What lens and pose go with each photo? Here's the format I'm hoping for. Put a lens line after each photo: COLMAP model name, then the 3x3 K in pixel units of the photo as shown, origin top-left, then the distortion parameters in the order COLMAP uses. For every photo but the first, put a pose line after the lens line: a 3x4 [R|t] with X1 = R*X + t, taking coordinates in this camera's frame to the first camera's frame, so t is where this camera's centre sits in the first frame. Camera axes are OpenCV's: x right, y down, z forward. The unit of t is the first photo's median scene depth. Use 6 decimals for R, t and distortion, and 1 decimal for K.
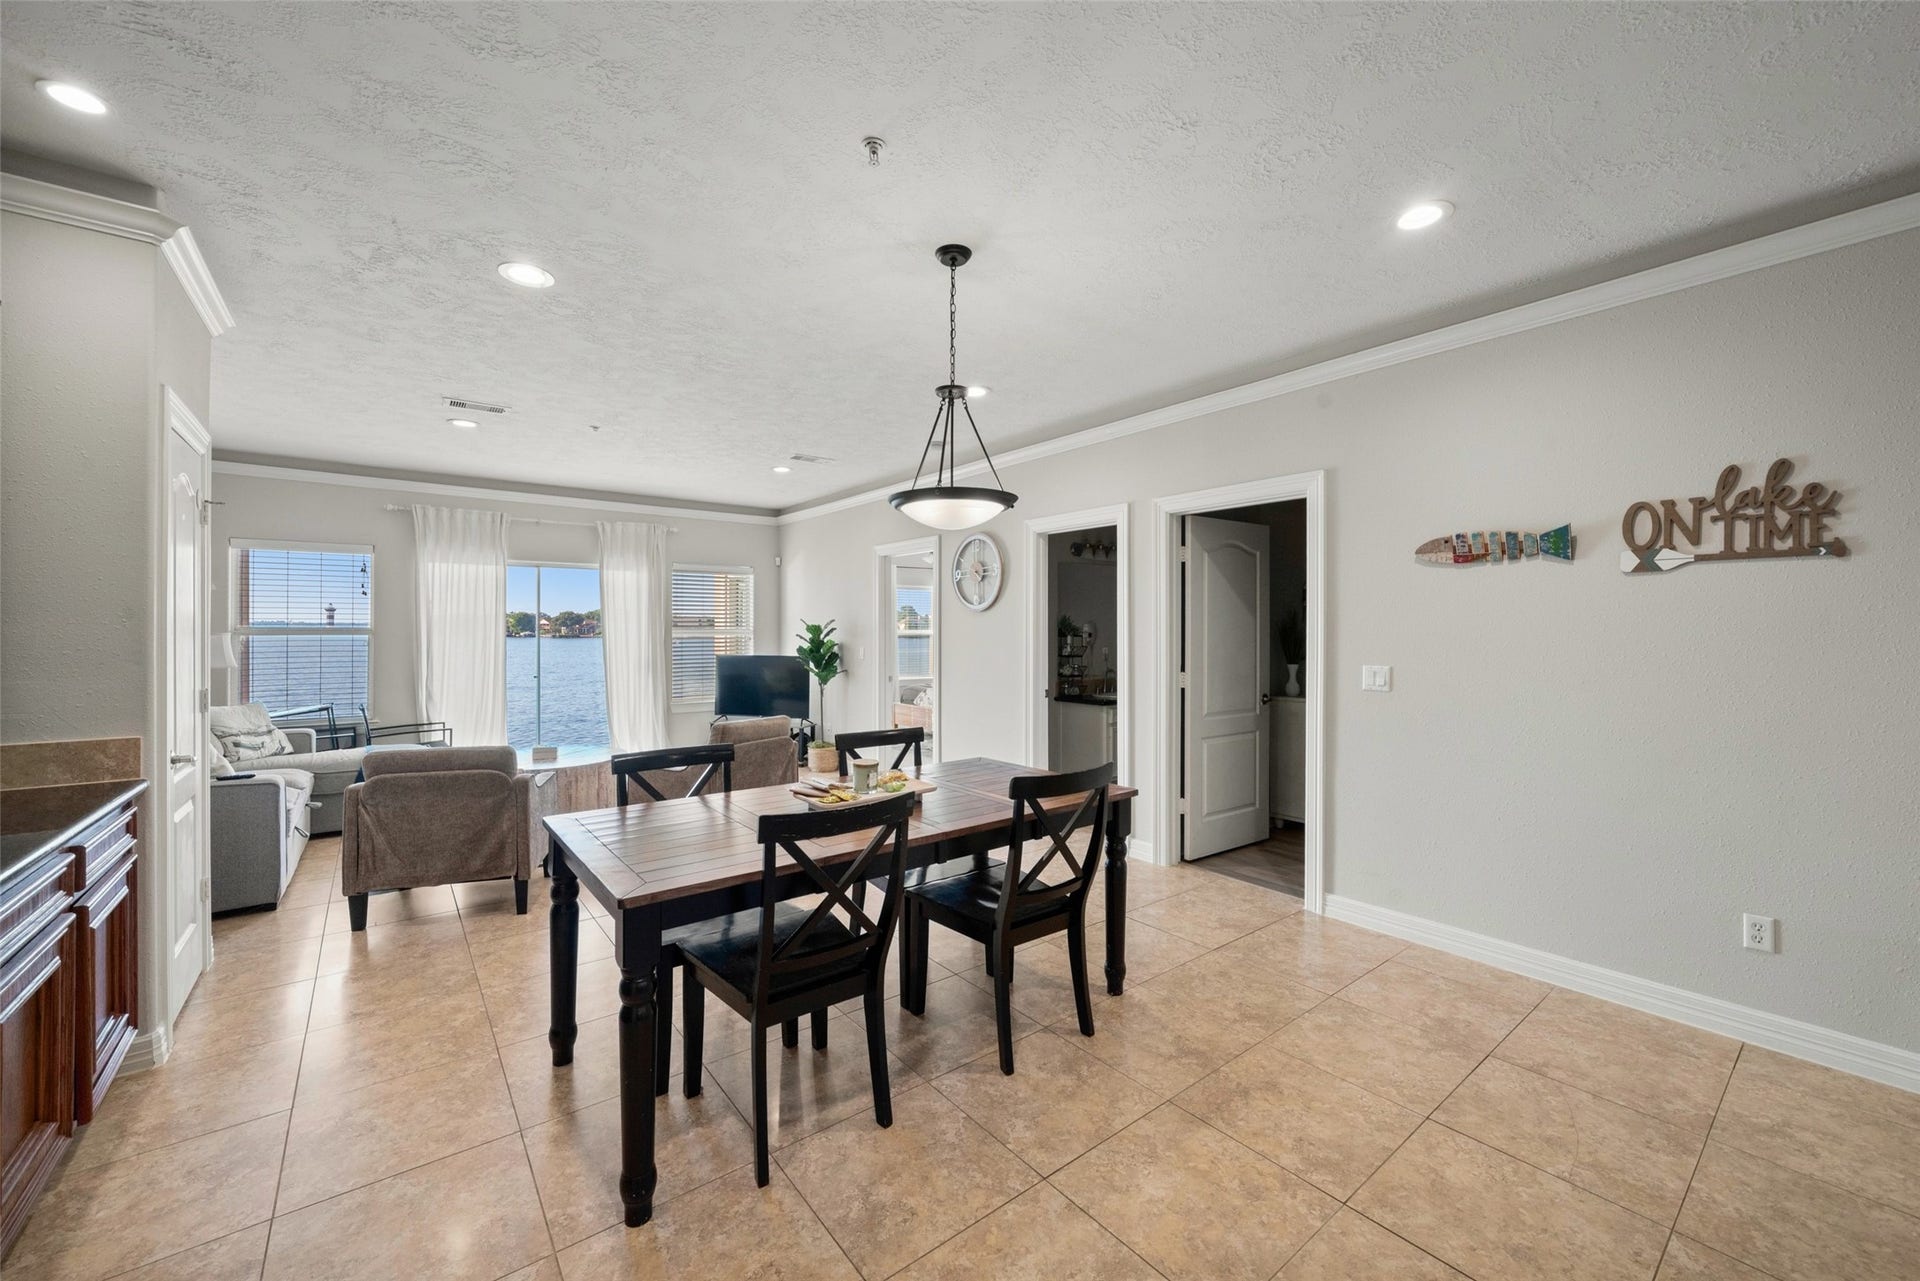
lens RADIAL K [[750.9, 0, 948.4], [0, 750.9, 640.7], [0, 0, 1]] dist [-0.001276, -0.000130]
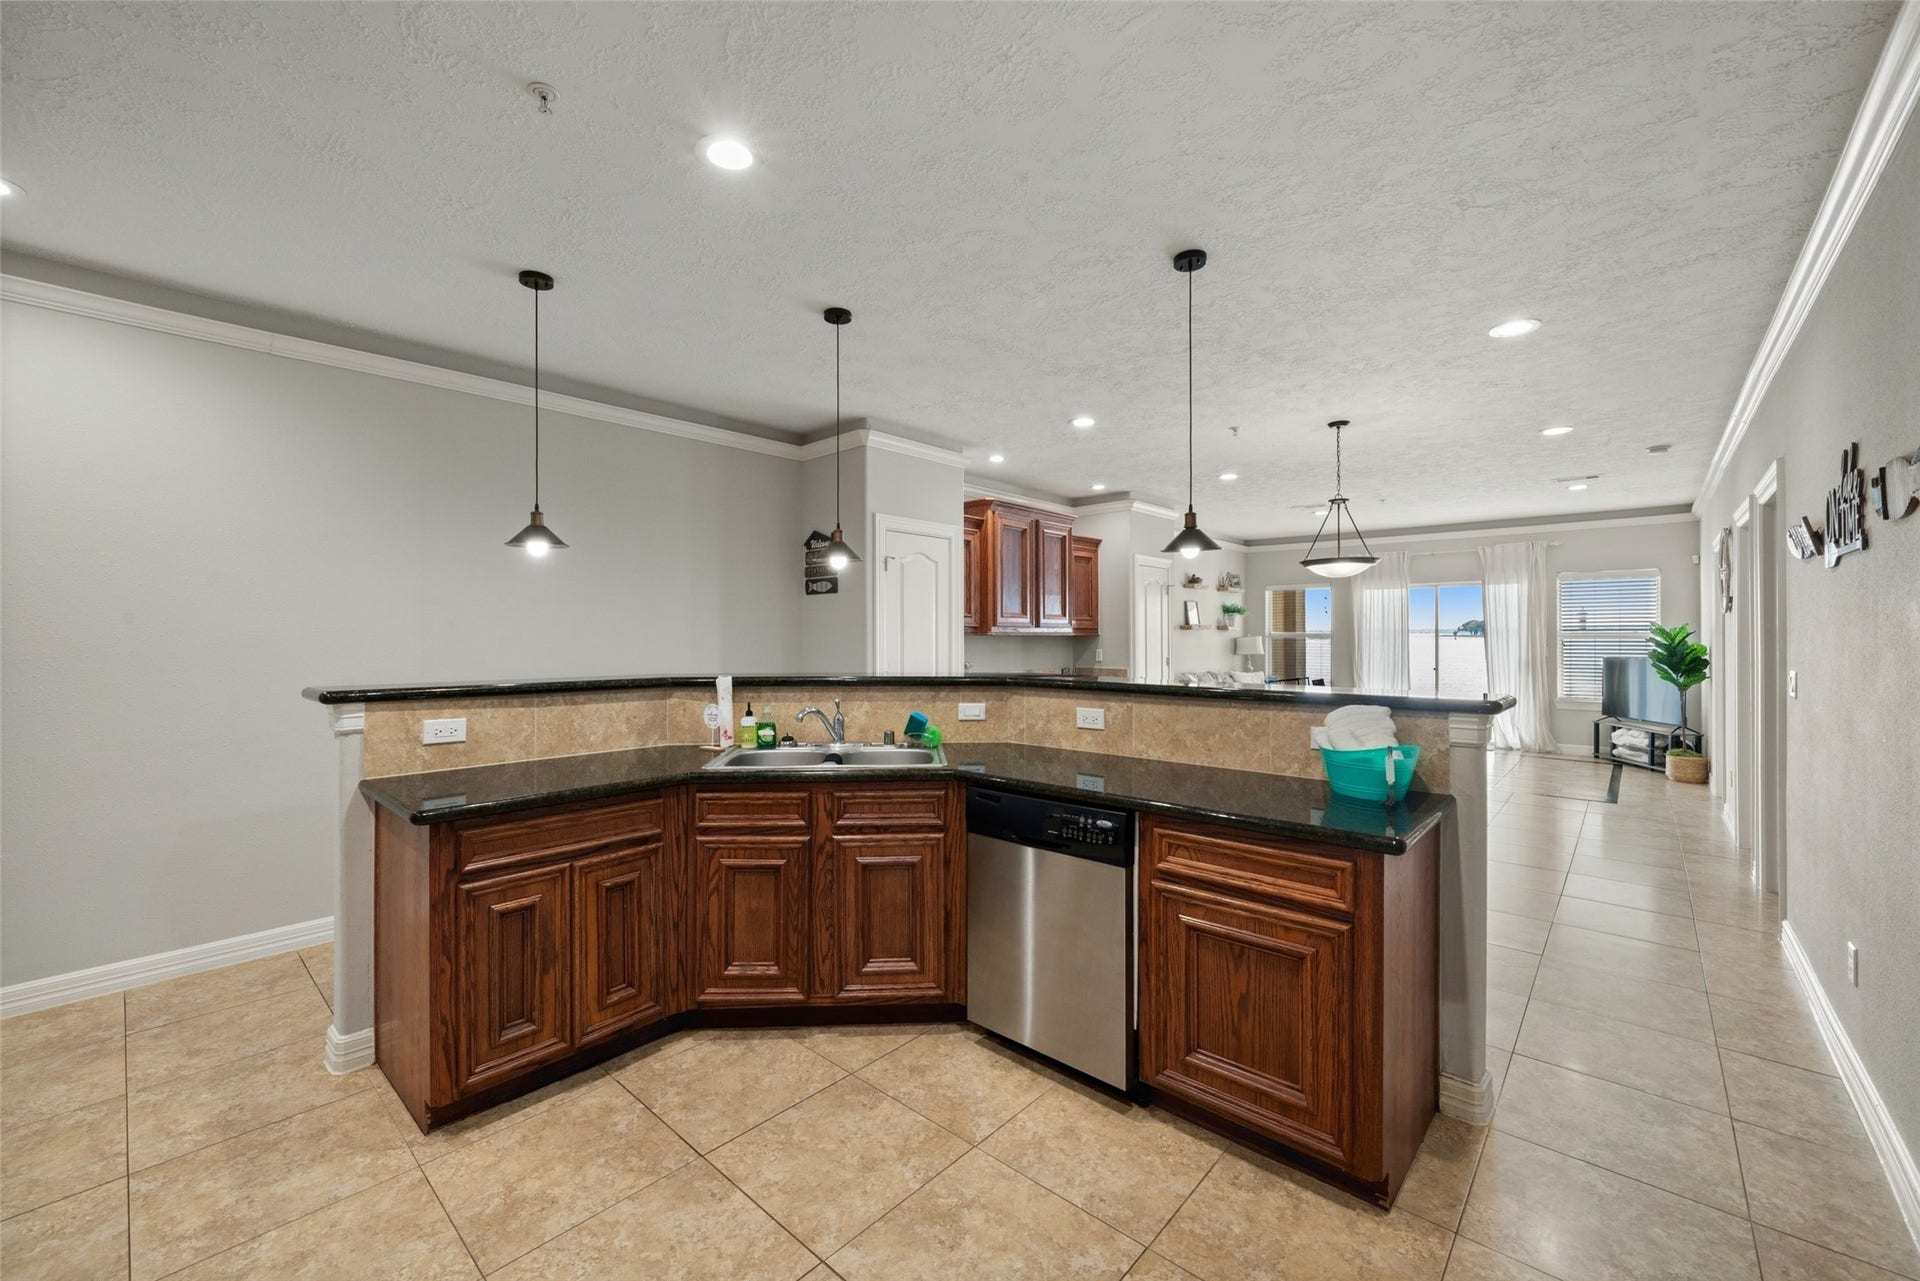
lens RADIAL K [[752.8, 0, 960.0], [0, 752.8, 636.6], [0, 0, 1]] dist [-0.000939, -0.000111]
pose [[0.185669, 0.001131, -0.982612, 0.652828], [-0.012384, 0.999923, -0.001189, 0.002562], [0.982534, 0.012389, 0.185669, -0.082555]]
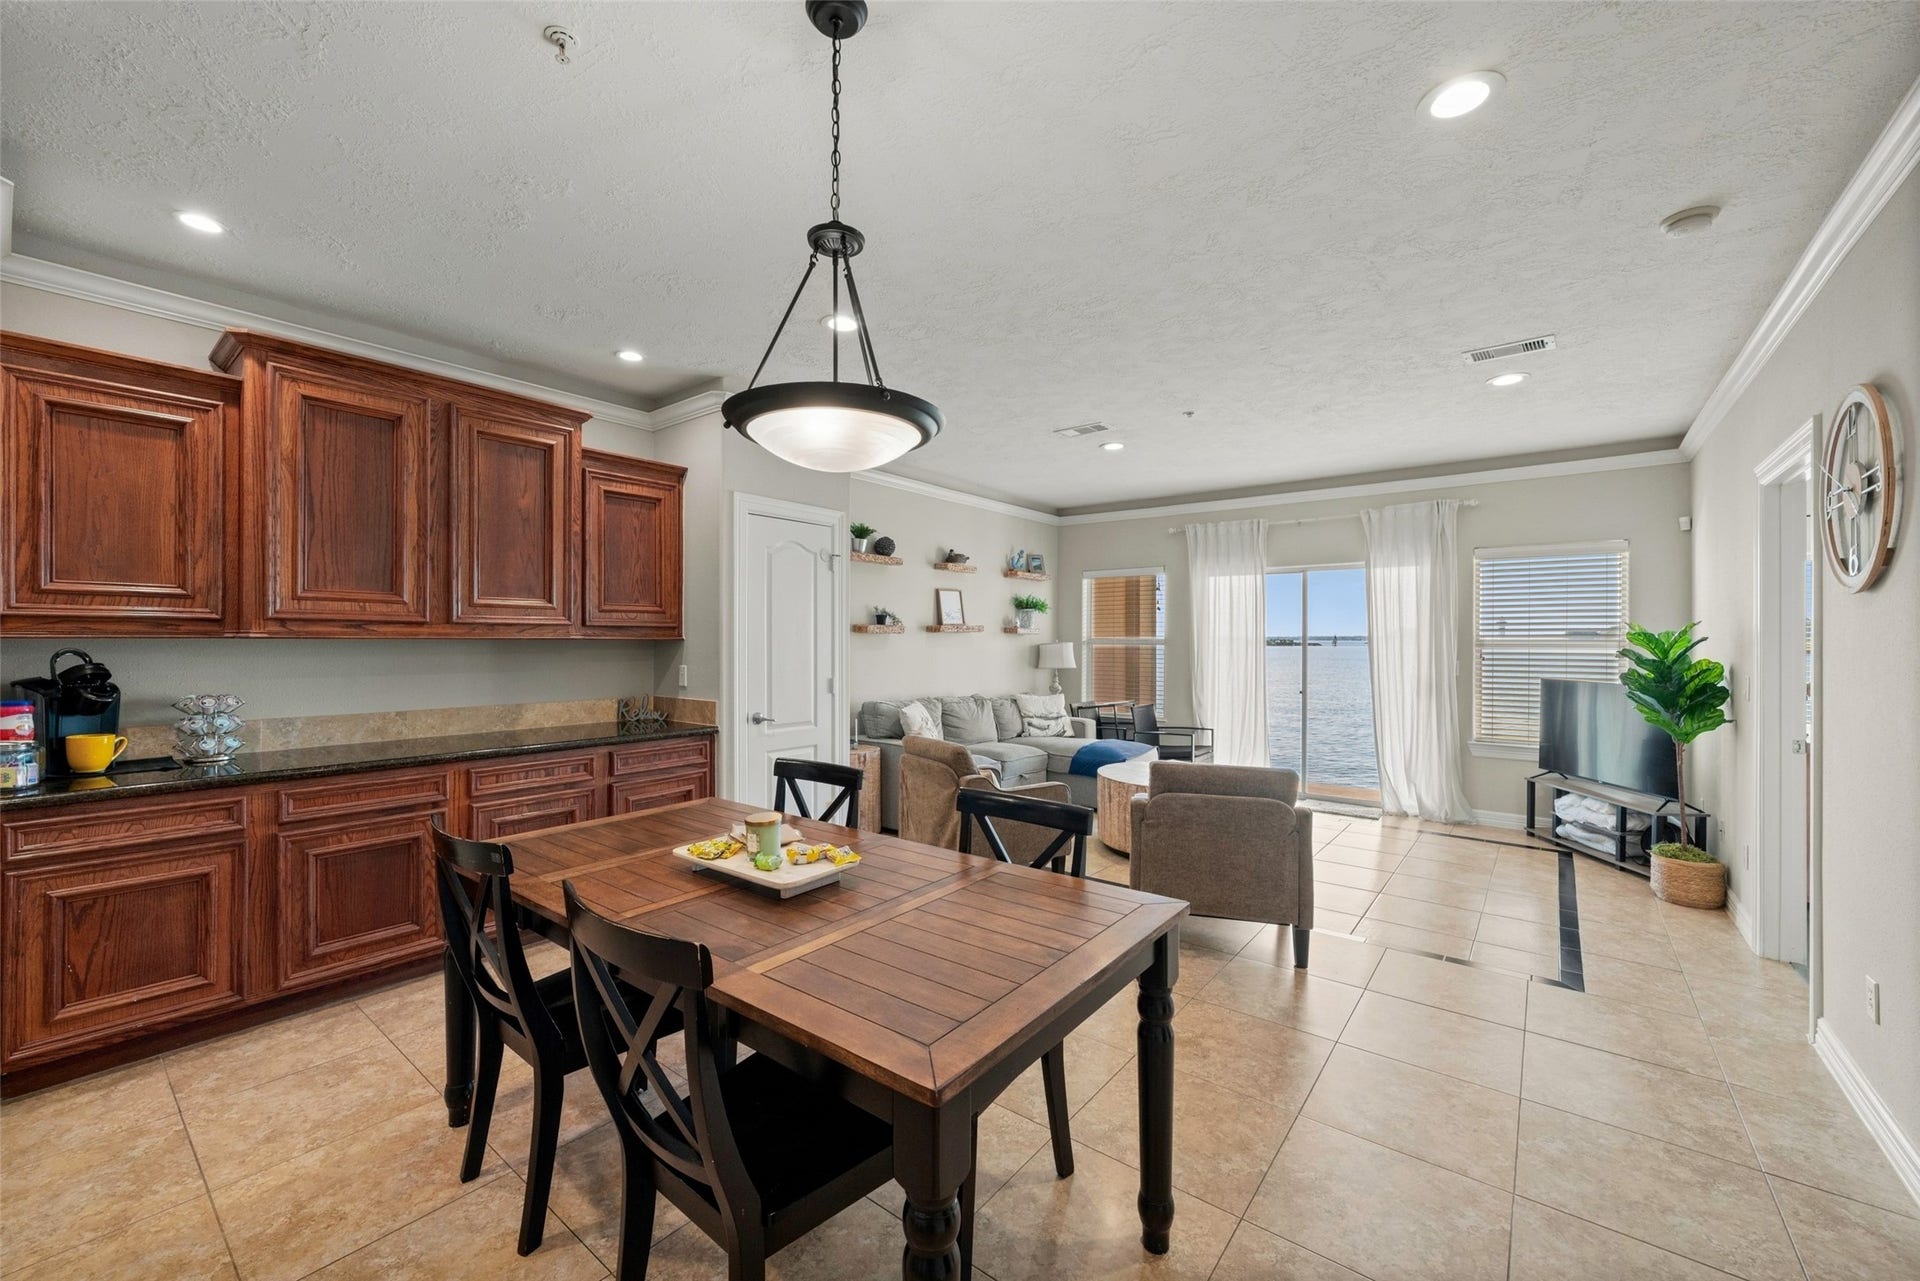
lens RADIAL K [[750.9, 0, 948.4], [0, 750.9, 640.7], [0, 0, 1]] dist [-0.001276, -0.000130]
pose [[0.240743, 0.001551, -0.970588, 0.249889], [-0.017603, 0.999841, -0.002768, -0.004595], [0.970429, 0.017751, 0.240732, 0.390186]]
